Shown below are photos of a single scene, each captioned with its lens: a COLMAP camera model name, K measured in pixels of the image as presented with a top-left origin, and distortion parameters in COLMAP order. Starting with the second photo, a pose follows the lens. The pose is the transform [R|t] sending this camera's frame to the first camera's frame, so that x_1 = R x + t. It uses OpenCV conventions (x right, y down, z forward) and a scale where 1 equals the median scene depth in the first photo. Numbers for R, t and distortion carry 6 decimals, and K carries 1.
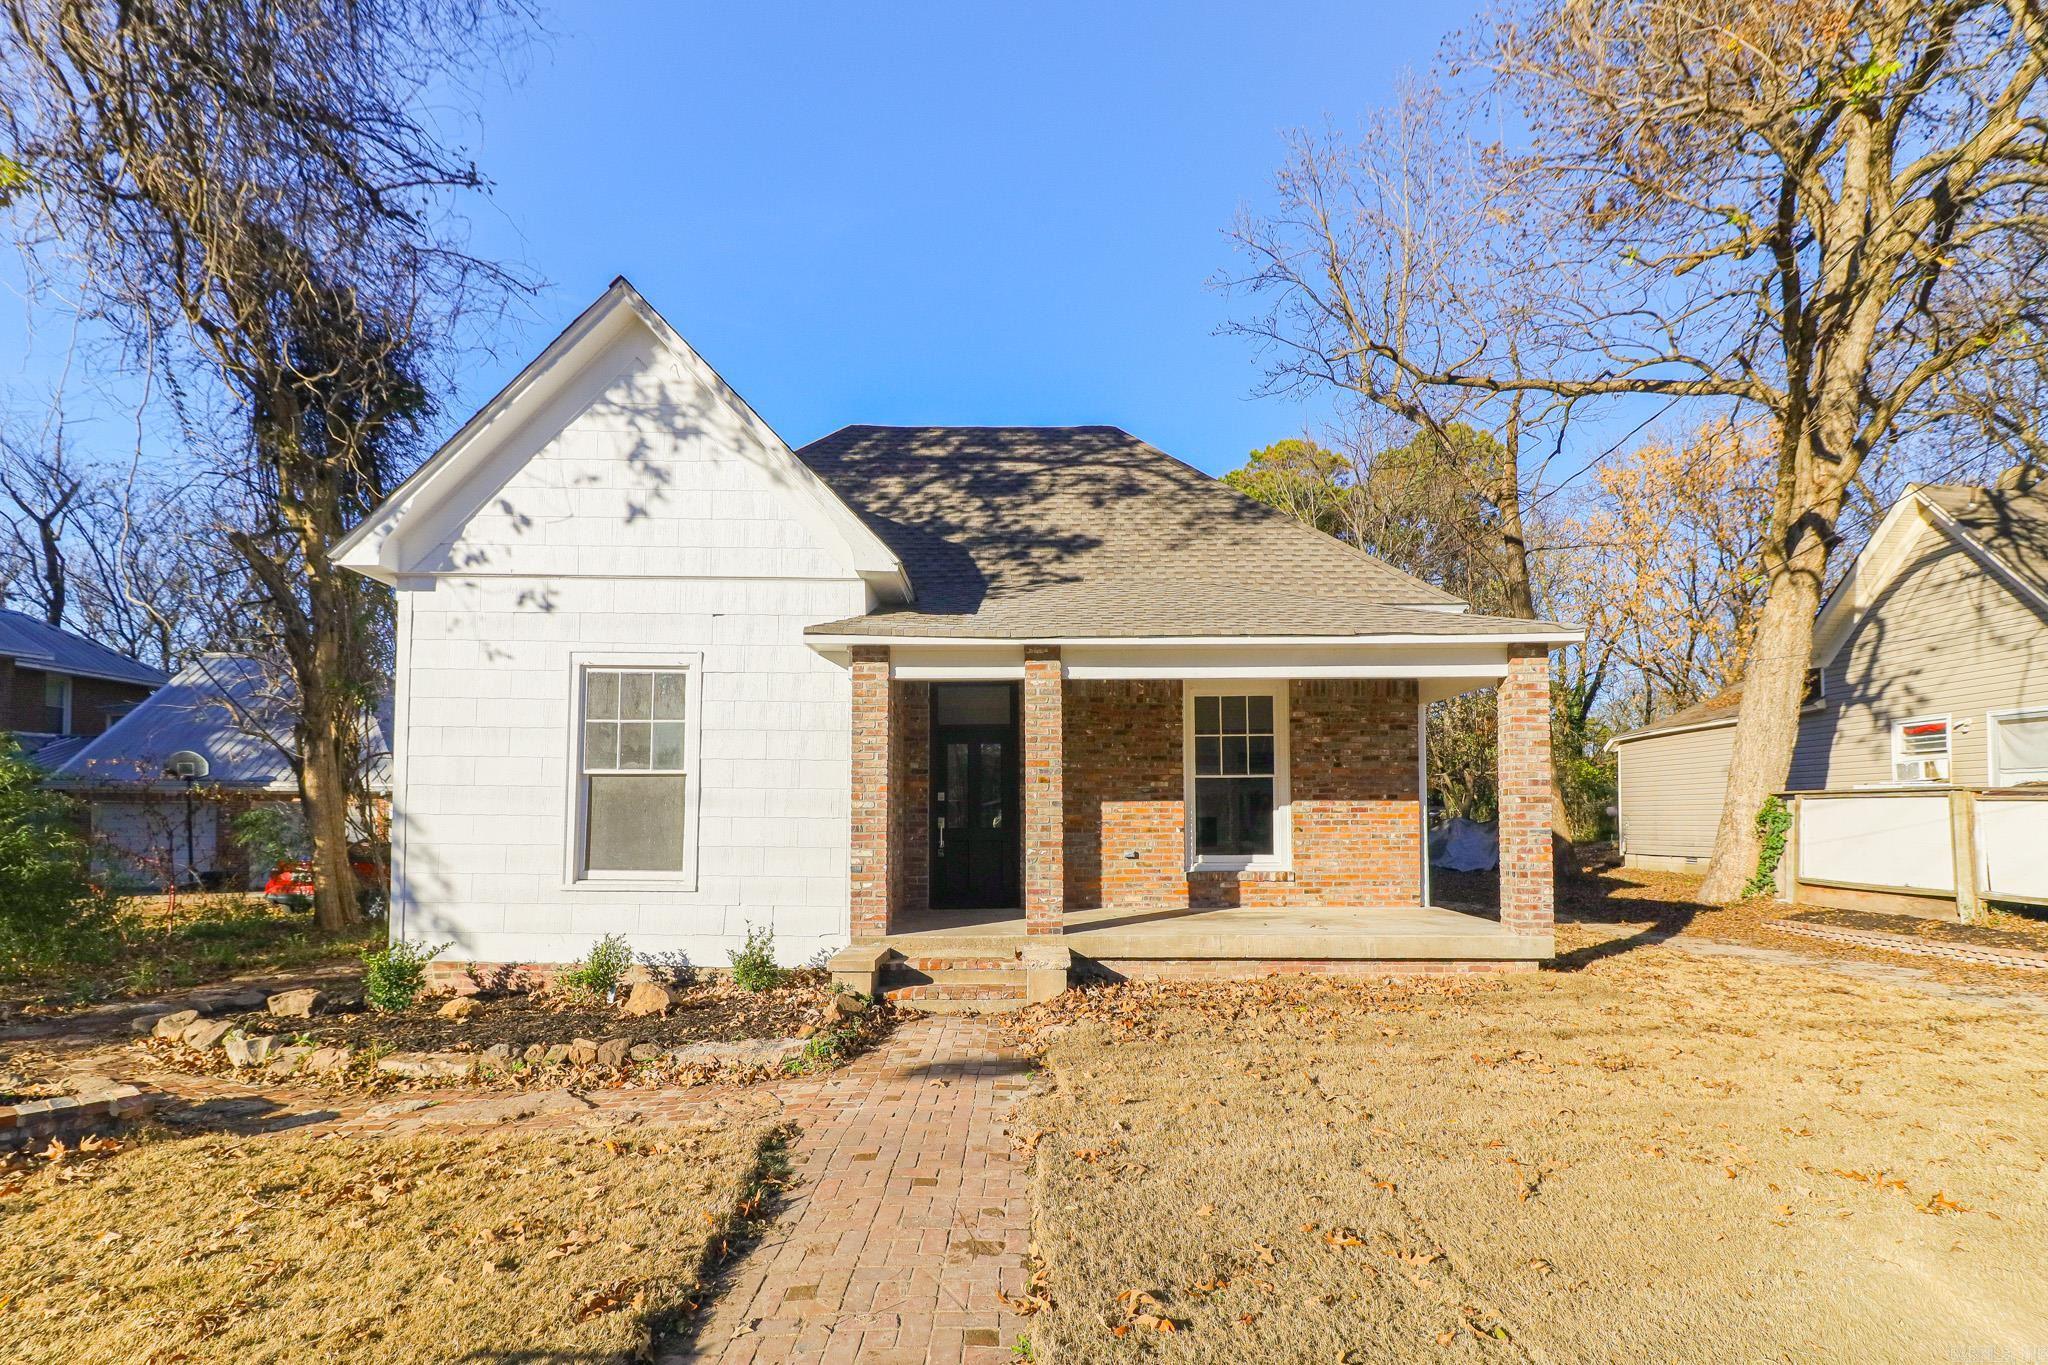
lens RADIAL K [[992.0, 0, 1017.8], [0, 992.0, 688.9], [0, 0, 1]] dist [0.017878, -0.019833]
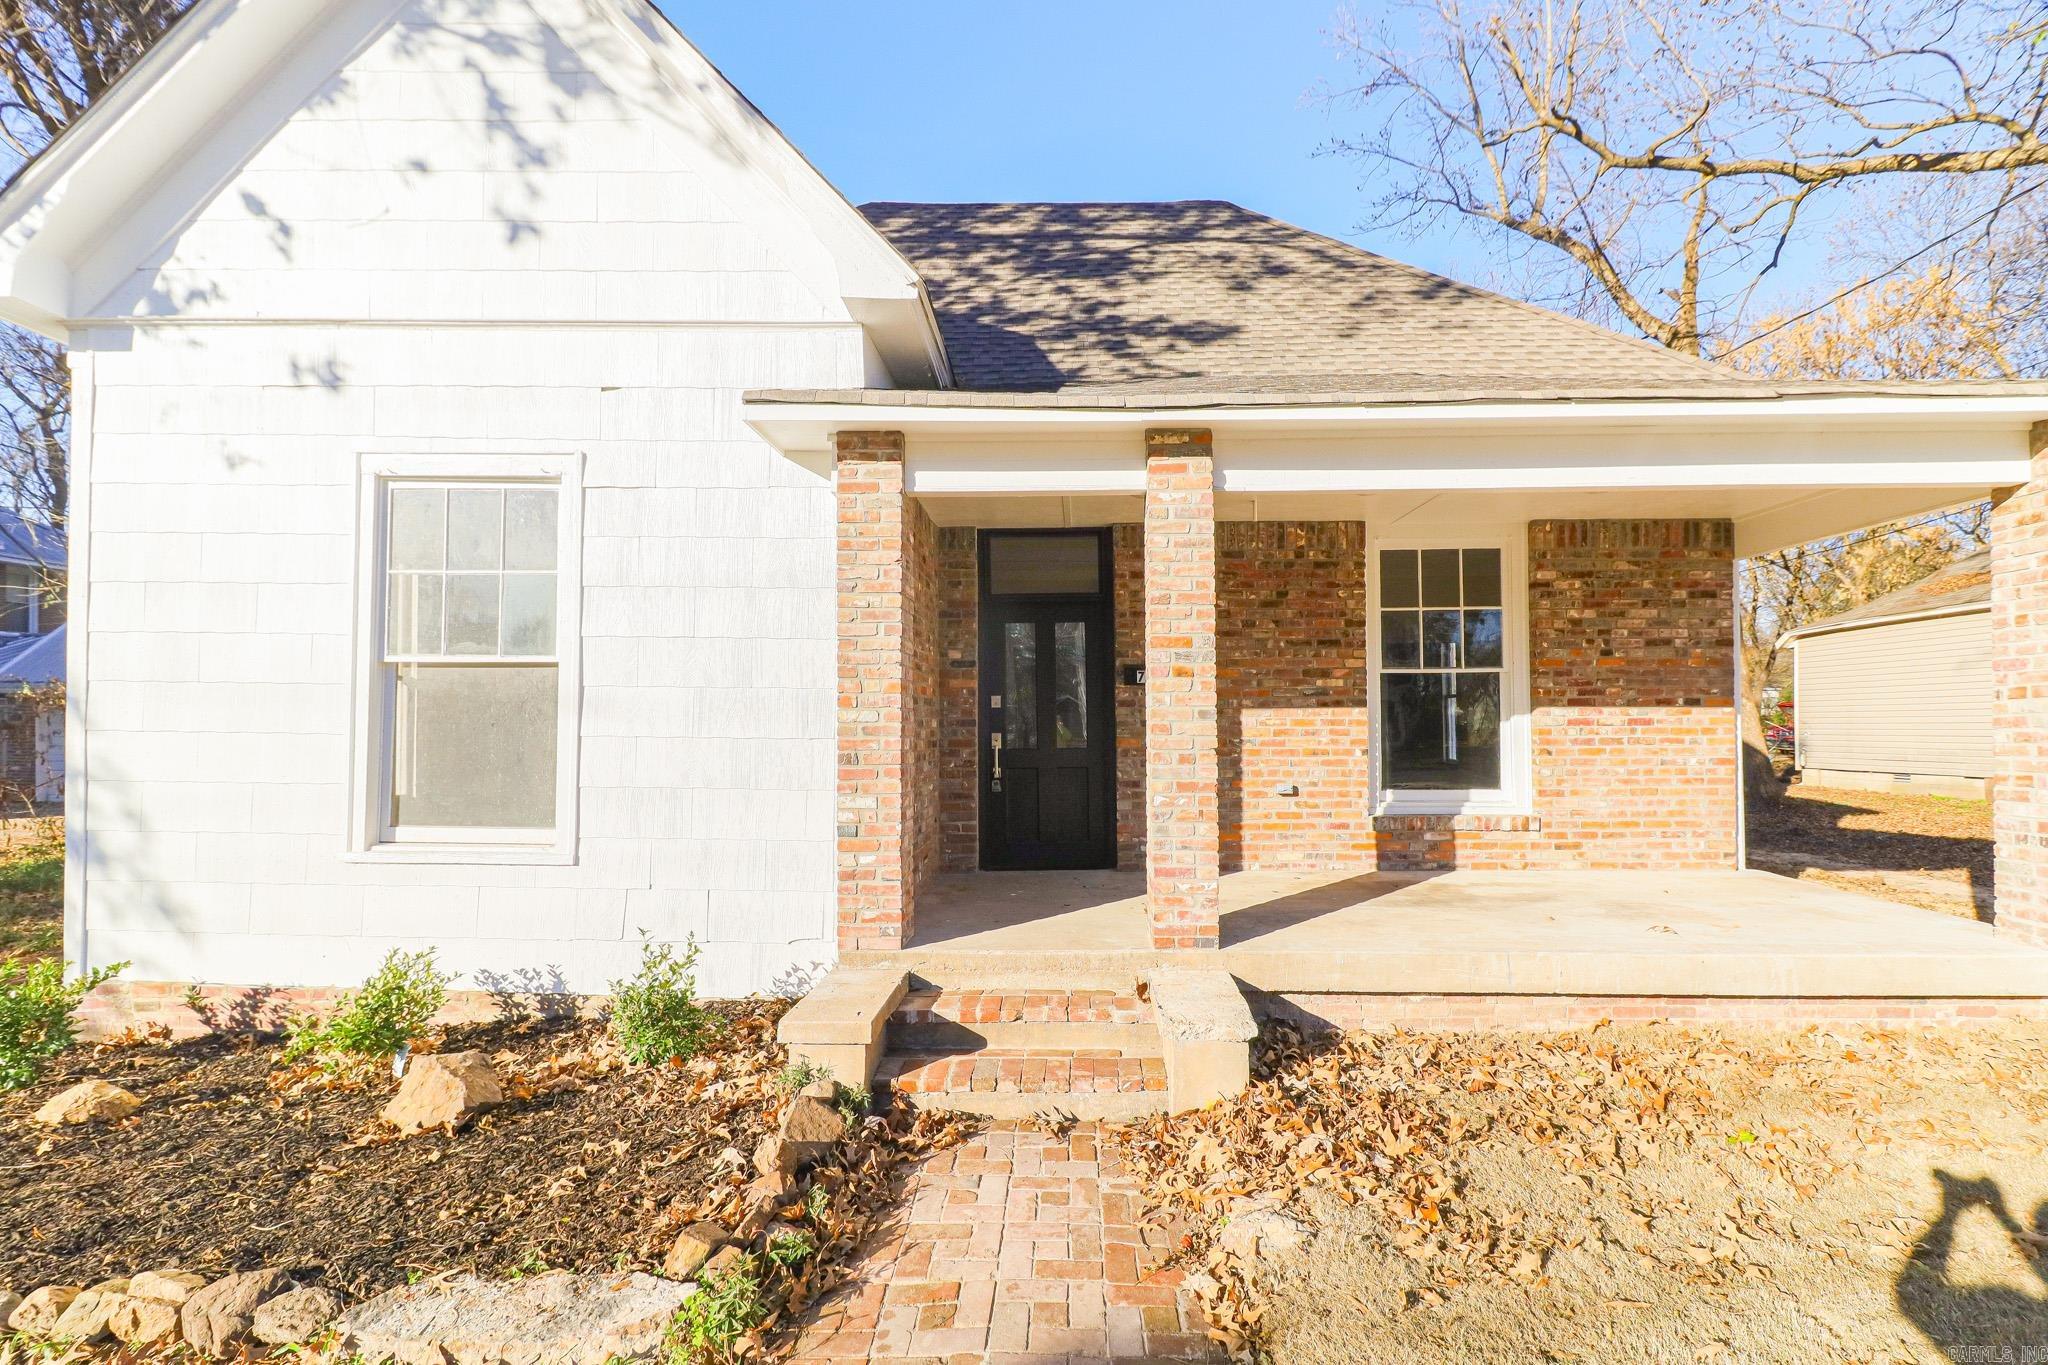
lens RADIAL K [[984.8, 0, 1033.0], [0, 984.8, 676.8], [0, 0, 1]] dist [0.000611, -0.000432]
pose [[0.999337, -0.000753, -0.036388, -0.035938], [0.003781, 0.996525, 0.083208, 0.046613], [0.036199, -0.083291, 0.995868, 0.432179]]
